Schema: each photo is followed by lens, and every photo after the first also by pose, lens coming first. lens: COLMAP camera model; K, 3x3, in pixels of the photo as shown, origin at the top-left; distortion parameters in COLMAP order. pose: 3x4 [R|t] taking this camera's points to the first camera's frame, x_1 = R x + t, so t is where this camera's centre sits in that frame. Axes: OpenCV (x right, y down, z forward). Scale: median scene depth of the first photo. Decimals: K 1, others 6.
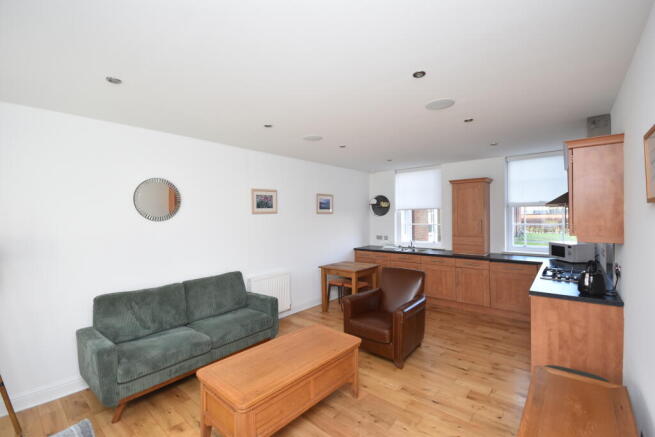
lens RADIAL K [[291.3, 0, 330.4], [0, 291.3, 217.7], [0, 0, 1]] dist [0.001642, -0.002021]
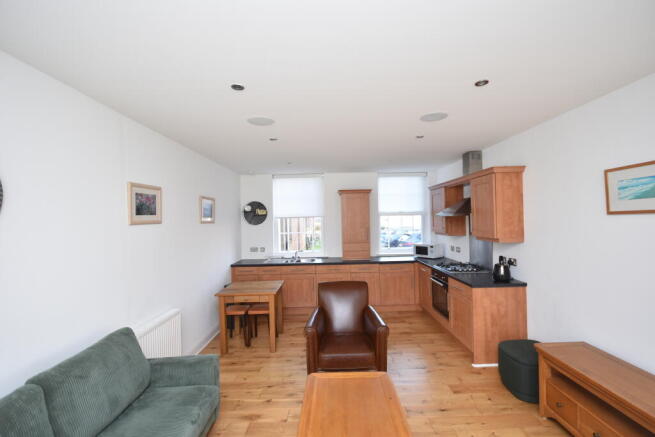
lens RADIAL K [[291.3, 0, 331.4], [0, 291.3, 219.2], [0, 0, 1]] dist [0.001642, -0.002021]
pose [[0.757187, -0.000700, 0.653197, -0.322927], [0.015748, 0.999728, -0.017184, -0.006727], [-0.653008, 0.023298, 0.756993, 0.263027]]
